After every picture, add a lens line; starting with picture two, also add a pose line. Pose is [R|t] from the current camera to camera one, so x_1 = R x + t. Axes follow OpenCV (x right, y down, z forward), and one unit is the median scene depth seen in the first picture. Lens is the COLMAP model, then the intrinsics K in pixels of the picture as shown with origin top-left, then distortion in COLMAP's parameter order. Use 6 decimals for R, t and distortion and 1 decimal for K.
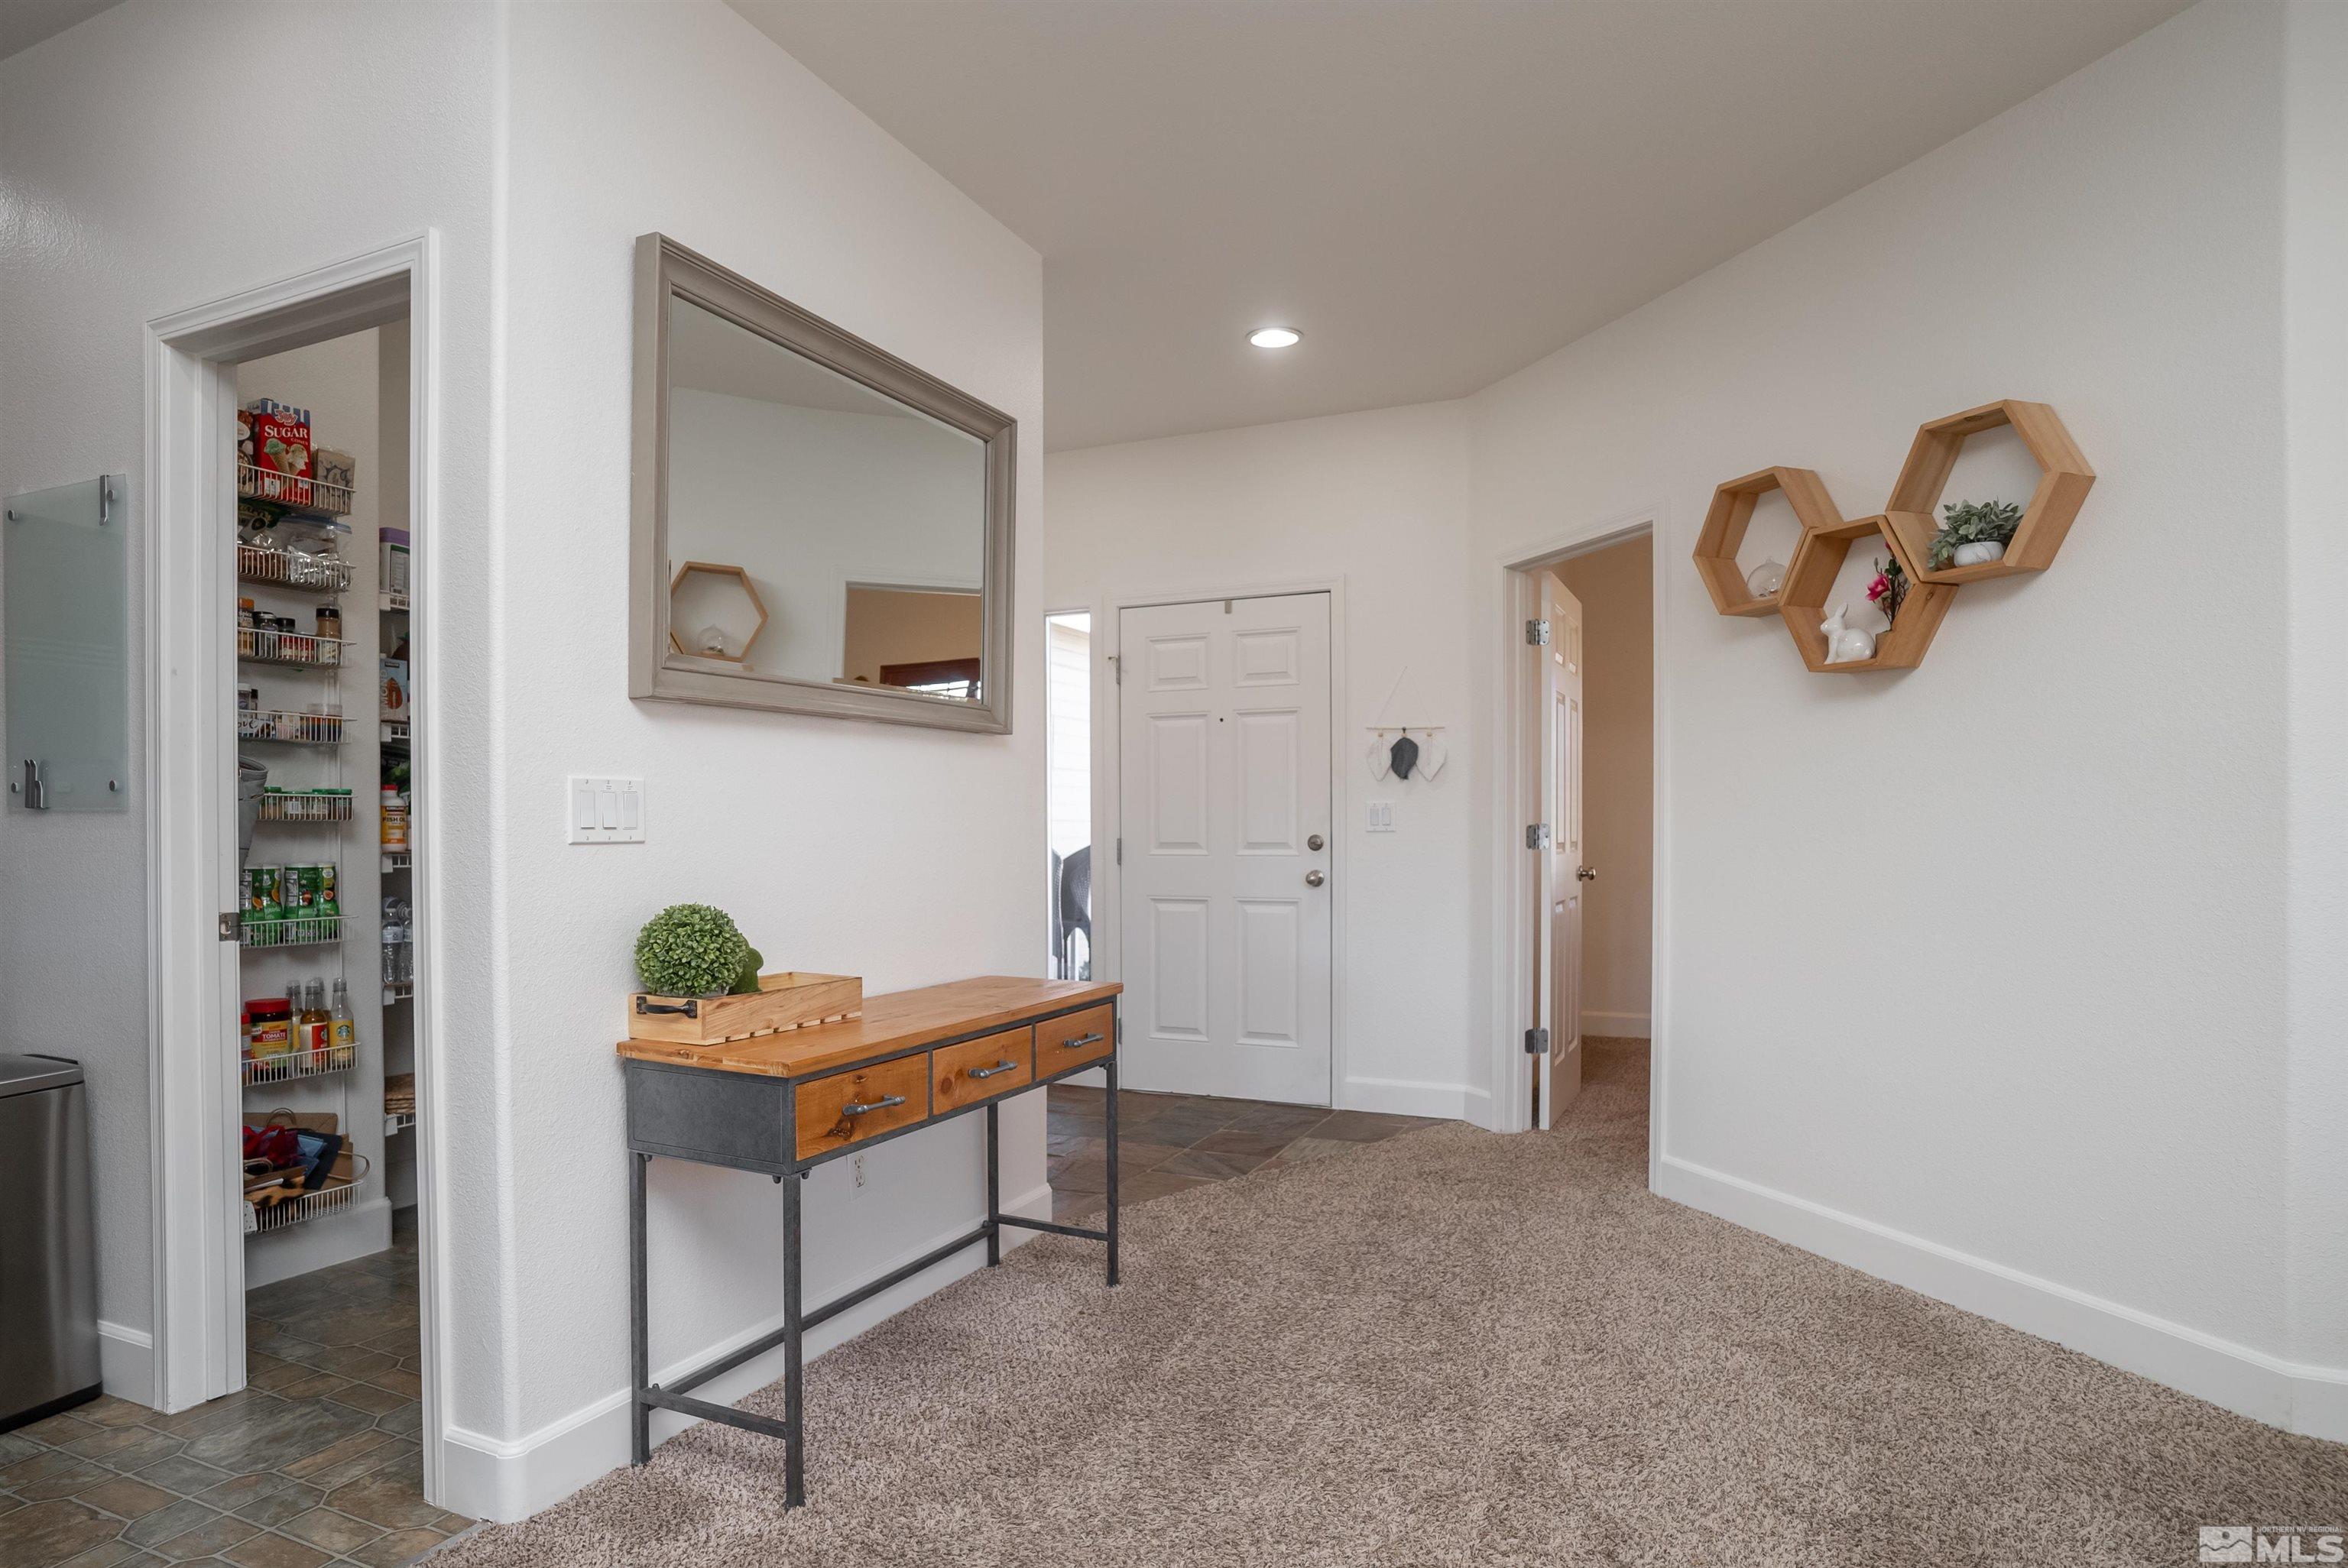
lens RADIAL K [[1278.6, 0, 1204.7], [0, 1278.6, 835.0], [0, 0, 1]] dist [-0.090204, 0.057725]
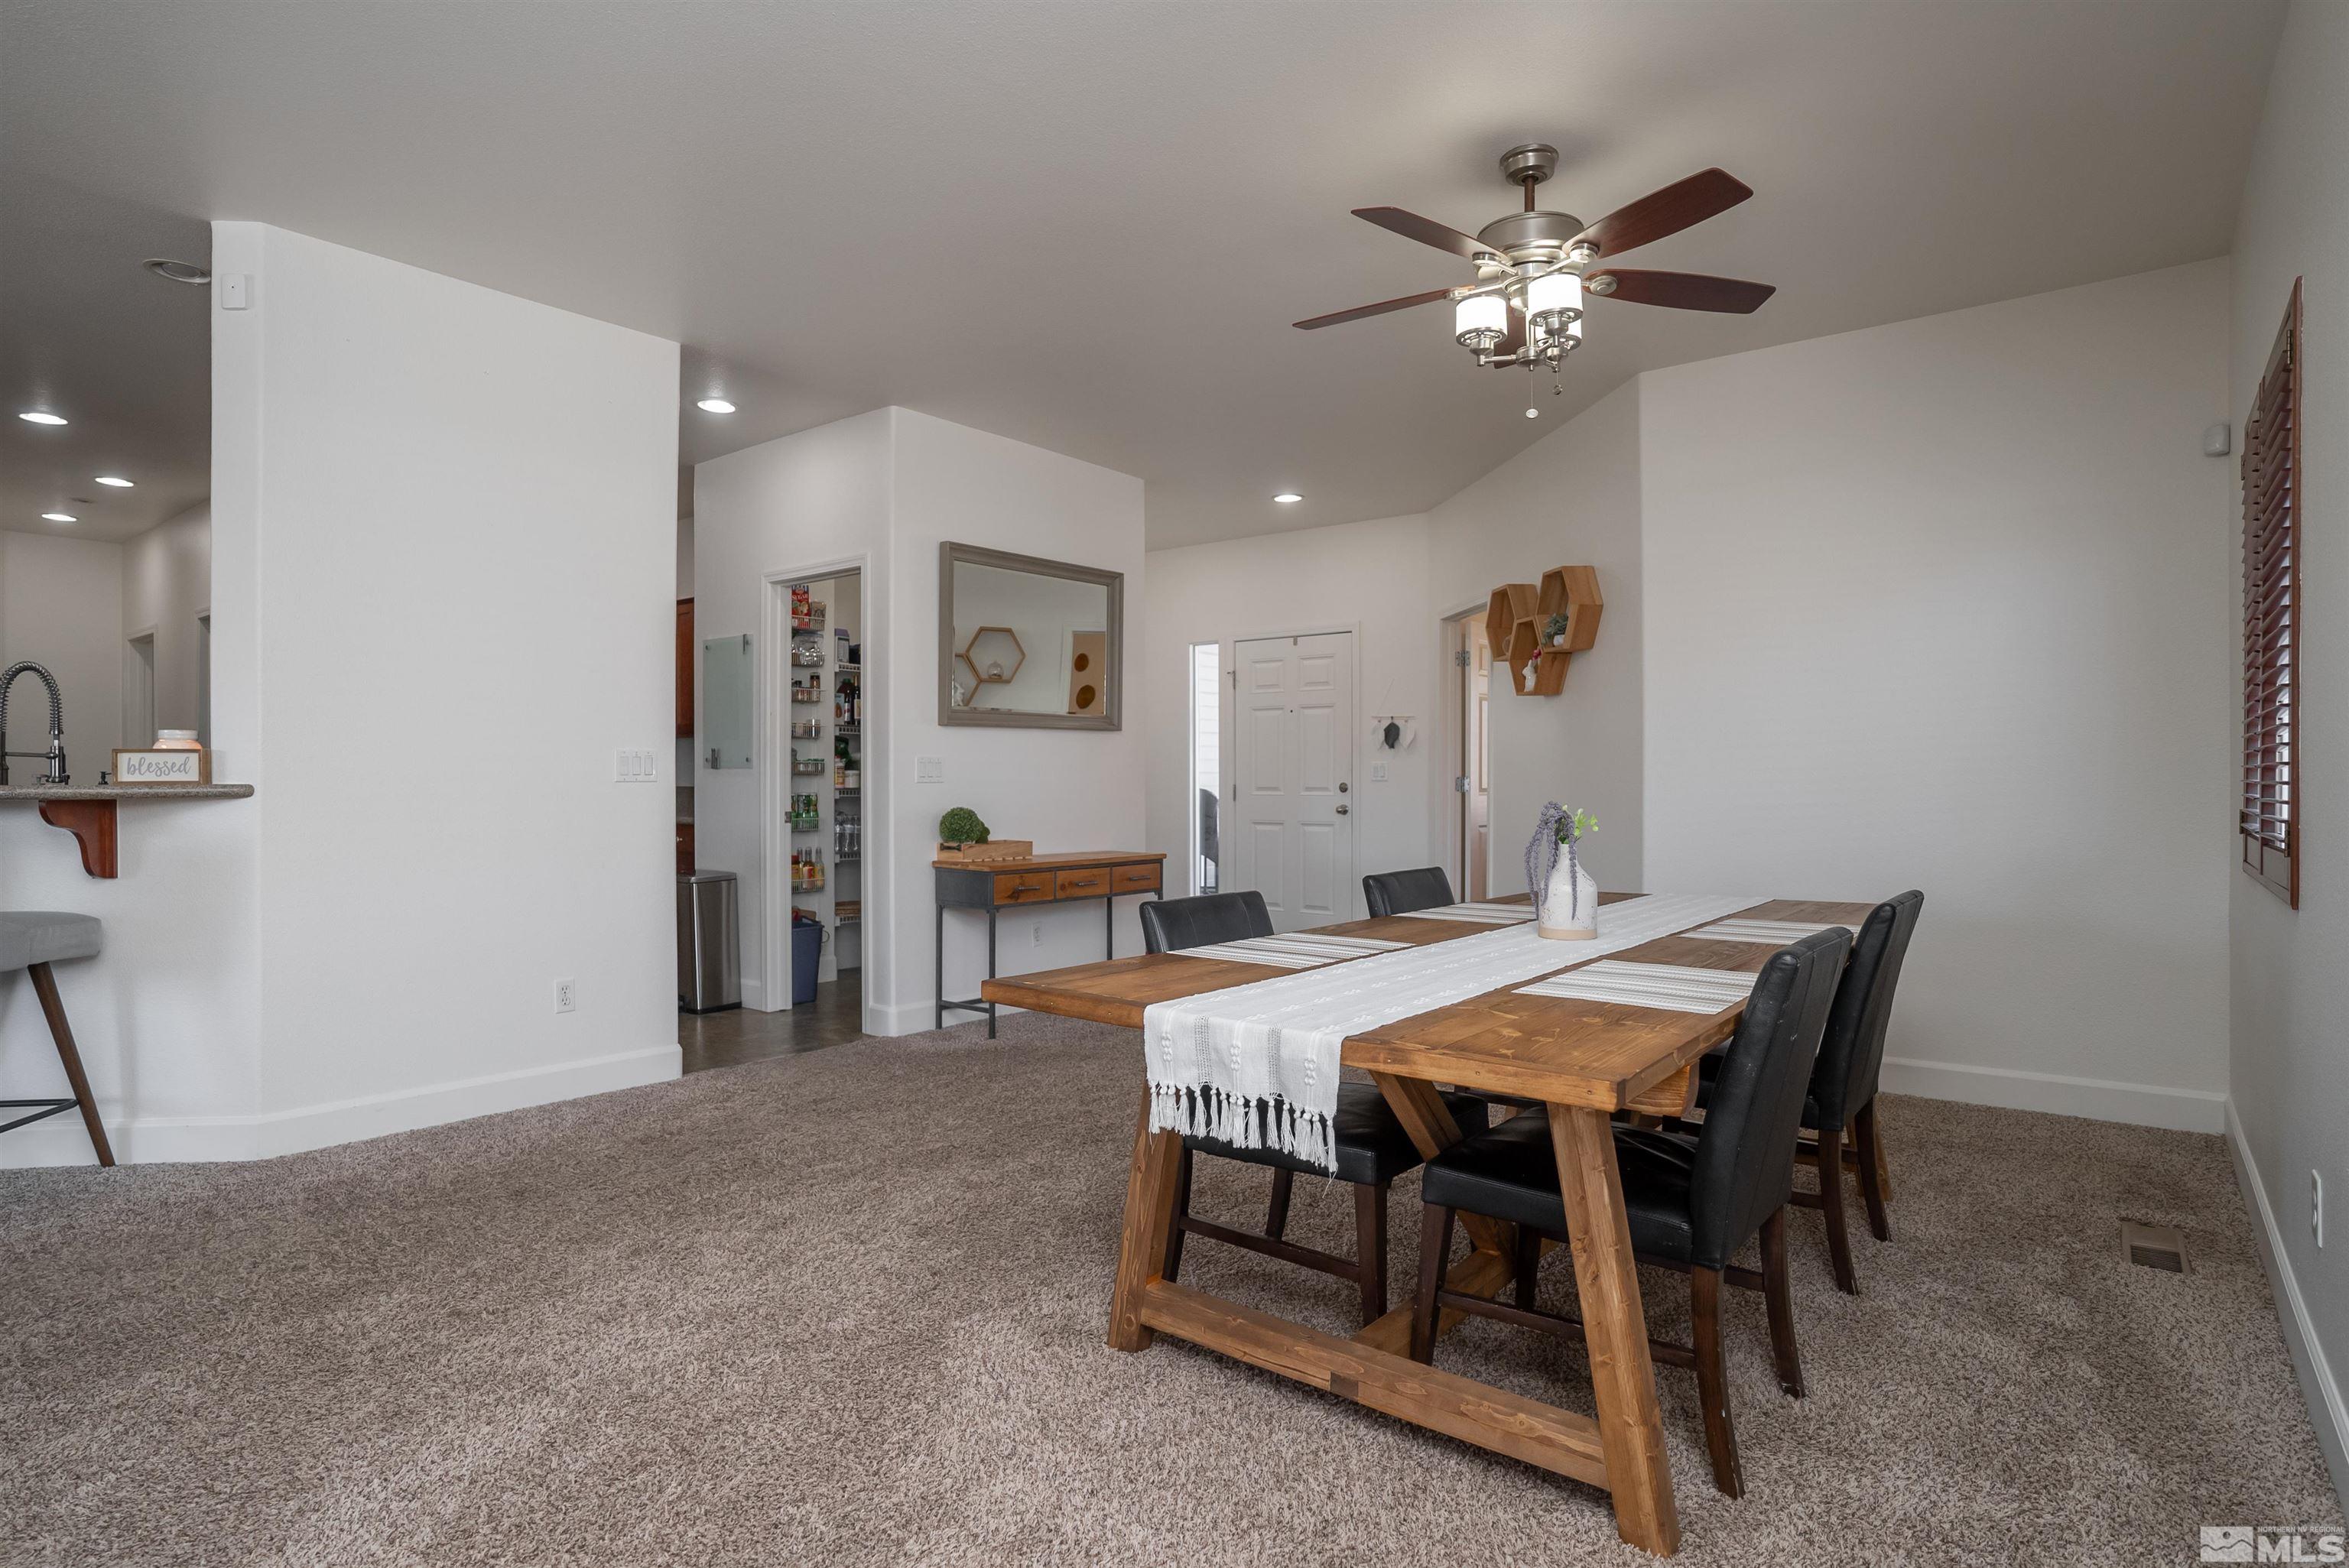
lens RADIAL K [[1244.9, 0, 1169.9], [0, 1244.9, 782.1], [0, 0, 1]] dist [-0.071579, 0.042681]
pose [[0.960755, 0.002438, -0.277386, 0.515799], [-0.003851, 0.999982, -0.004549, 0.012039], [0.277370, 0.005438, 0.960748, -0.956748]]
